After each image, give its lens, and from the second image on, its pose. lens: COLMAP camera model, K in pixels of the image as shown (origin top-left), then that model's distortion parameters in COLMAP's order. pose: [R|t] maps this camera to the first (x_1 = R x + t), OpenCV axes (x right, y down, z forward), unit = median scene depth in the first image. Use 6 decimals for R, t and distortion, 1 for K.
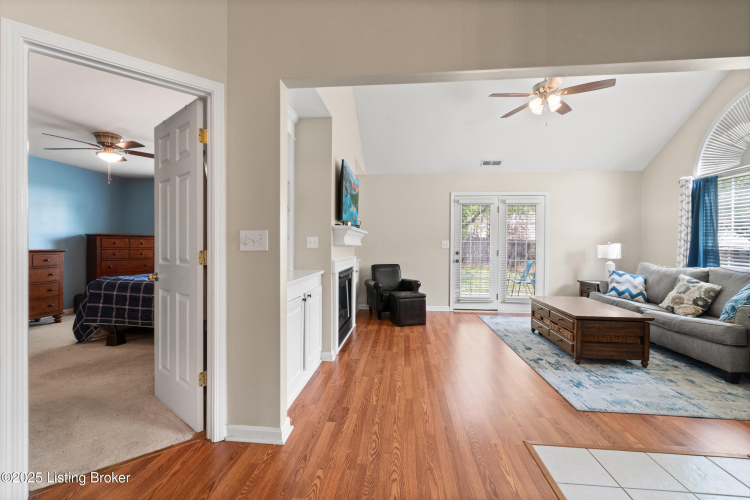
lens RADIAL K [[326.2, 0, 375.0], [0, 326.2, 250.0], [0, 0, 1]] dist [-0.000883, -0.000047]
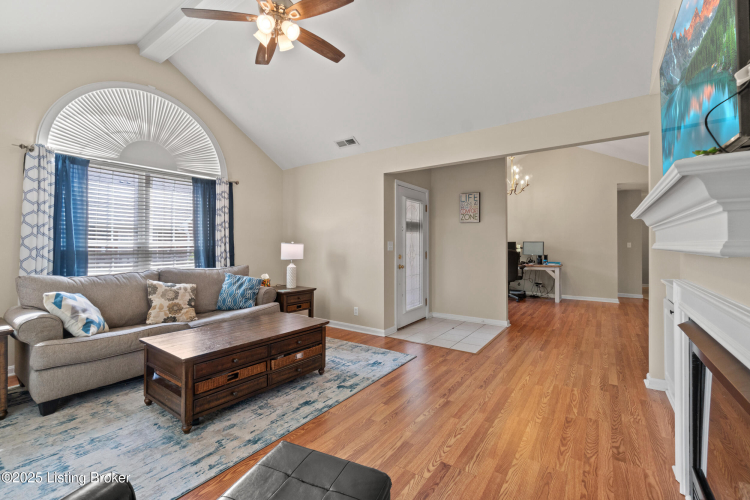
lens RADIAL K [[326.3, 0, 372.8], [0, 326.3, 243.0], [0, 0, 1]] dist [0.002135, 0.000133]
pose [[-0.866352, -0.000542, 0.499434, 0.029401], [0.001167, 0.999994, 0.003109, -0.026274], [-0.499433, 0.003276, -0.866346, 1.657825]]
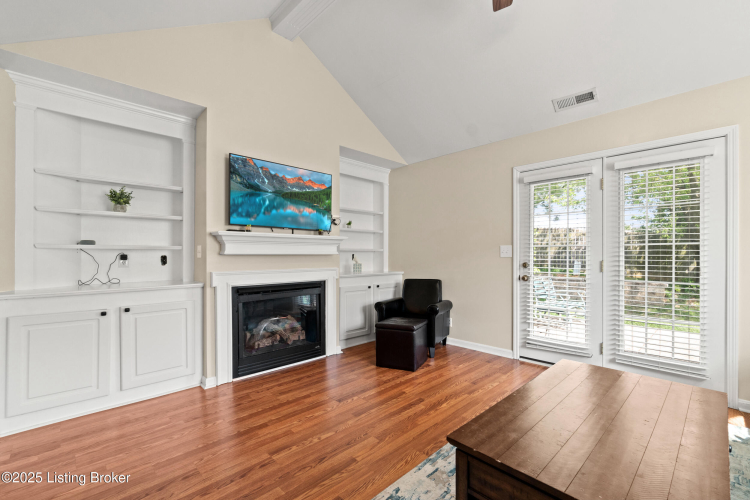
lens RADIAL K [[329.9, 0, 375.8], [0, 329.9, 256.1], [0, 0, 1]] dist [-0.002014, -0.000182]
pose [[0.762075, -0.005225, -0.647468, 0.759109], [-0.001061, 0.999956, -0.009318, -0.002723], [0.647488, 0.007788, 0.762036, 0.610191]]
